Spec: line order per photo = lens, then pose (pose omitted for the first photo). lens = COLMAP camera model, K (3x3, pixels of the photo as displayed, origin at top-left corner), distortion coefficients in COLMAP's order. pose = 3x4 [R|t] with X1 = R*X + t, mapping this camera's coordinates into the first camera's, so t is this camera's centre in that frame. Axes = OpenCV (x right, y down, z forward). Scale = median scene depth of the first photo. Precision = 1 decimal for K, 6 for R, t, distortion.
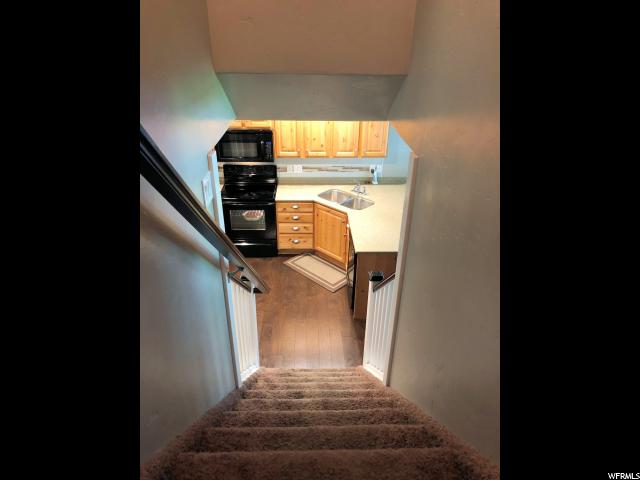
lens RADIAL K [[536.7, 0, 320.0], [0, 536.7, 240.0], [0, 0, 1]] dist [0.005357, 0.006780]
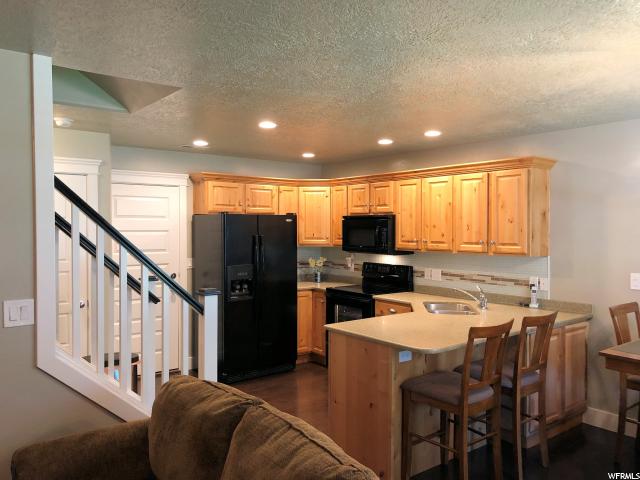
lens RADIAL K [[536.7, 0, 320.0], [0, 536.7, 240.0], [0, 0, 1]] dist [0.005357, 0.006780]
pose [[0.586287, 0.006824, -0.810075, 0.479700], [-0.331305, 0.914537, -0.232076, 0.049014], [0.739260, 0.404445, 0.538442, 0.492578]]
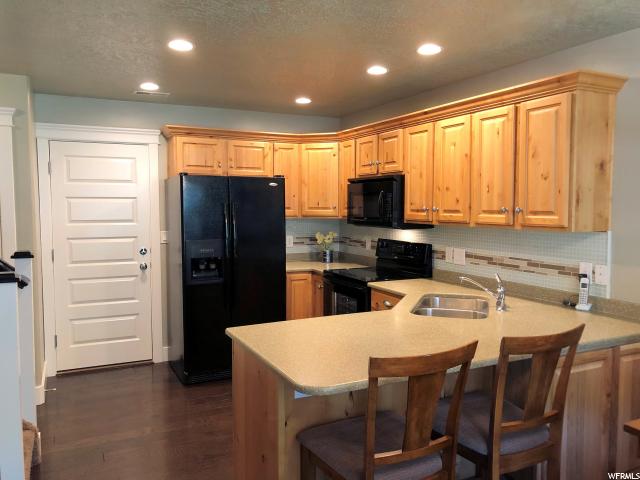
lens RADIAL K [[536.7, 0, 320.0], [0, 536.7, 240.0], [0, 0, 1]] dist [0.005357, 0.006780]
pose [[0.401629, 0.049071, -0.914487, 0.408887], [-0.376380, 0.919177, -0.115978, -0.034832], [0.834884, 0.390775, 0.387638, 0.703590]]
